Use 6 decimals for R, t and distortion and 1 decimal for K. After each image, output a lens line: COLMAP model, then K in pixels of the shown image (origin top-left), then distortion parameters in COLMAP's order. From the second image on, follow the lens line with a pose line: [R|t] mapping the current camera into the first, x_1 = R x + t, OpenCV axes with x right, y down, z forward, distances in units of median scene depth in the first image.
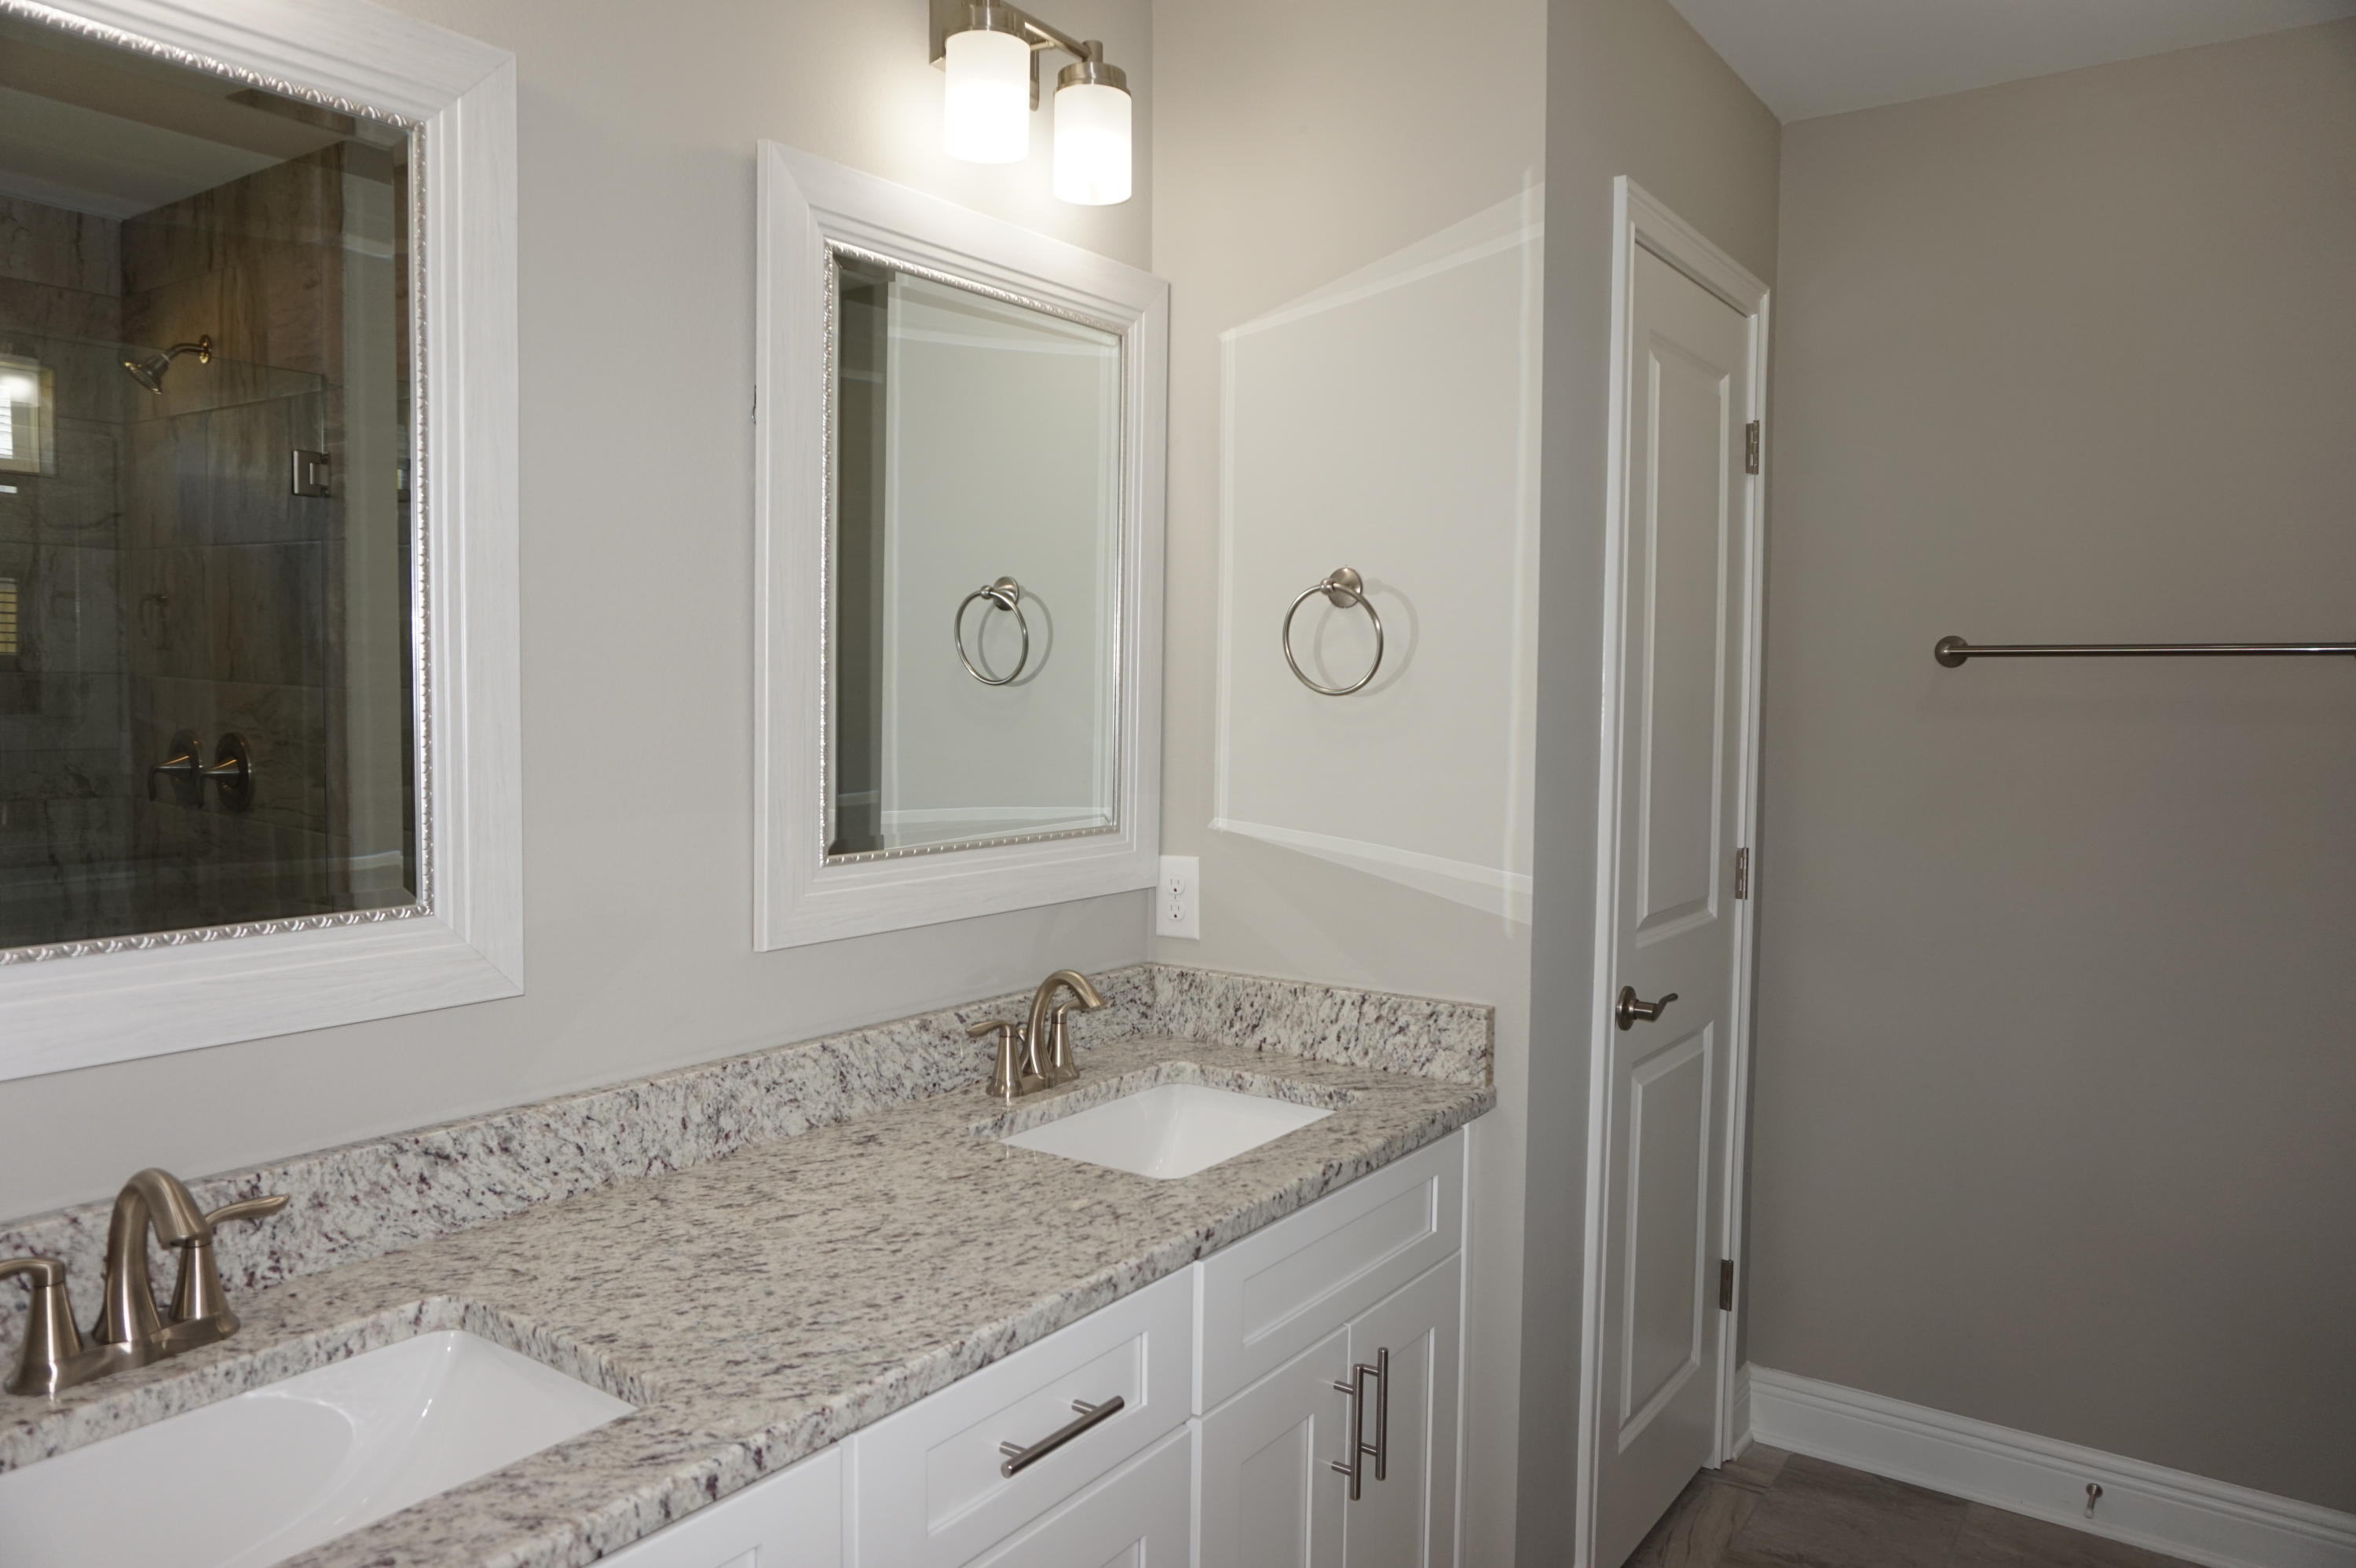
lens RADIAL K [[1587.1, 0, 1171.5], [0, 1587.1, 754.5], [0, 0, 1]] dist [-0.058968, 0.038655]
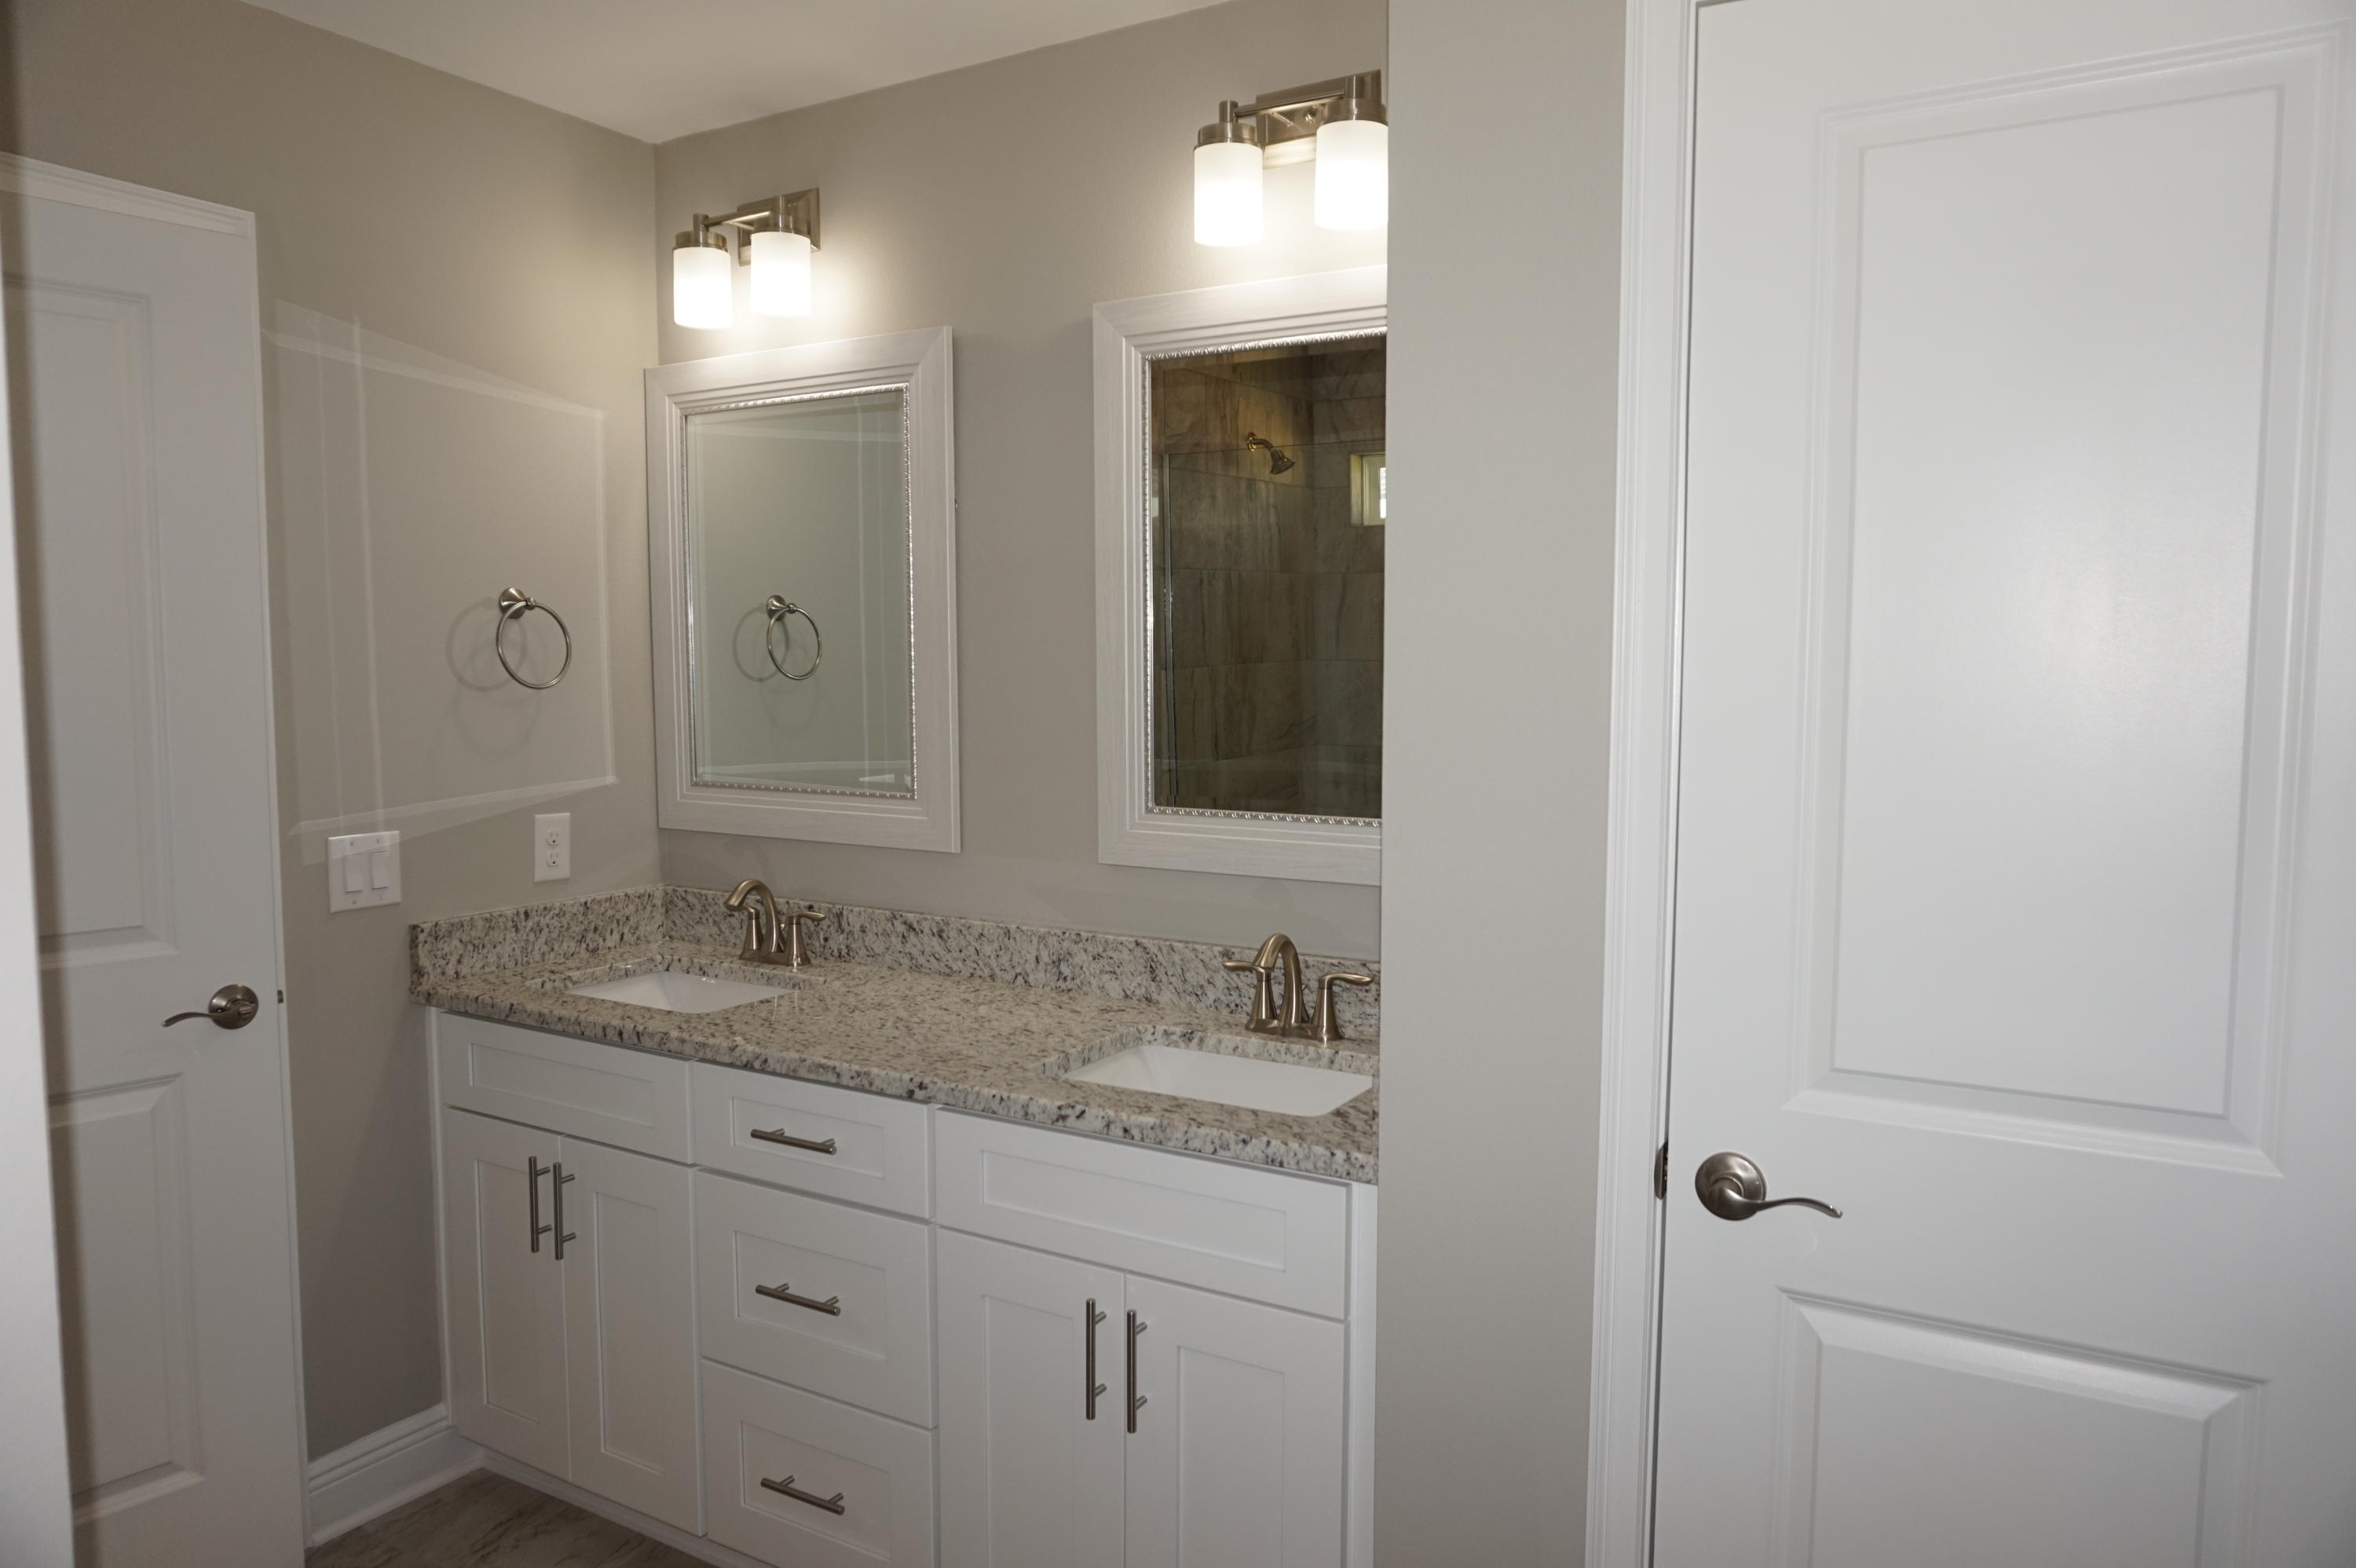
lens RADIAL K [[1587.1, 0, 1171.5], [0, 1587.1, 754.5], [0, 0, 1]] dist [-0.058968, 0.038655]
pose [[0.066511, 0.049591, -0.996553, 1.241277], [-0.042708, 0.997990, 0.046813, -0.048005], [0.996871, 0.039447, 0.068495, 1.000259]]
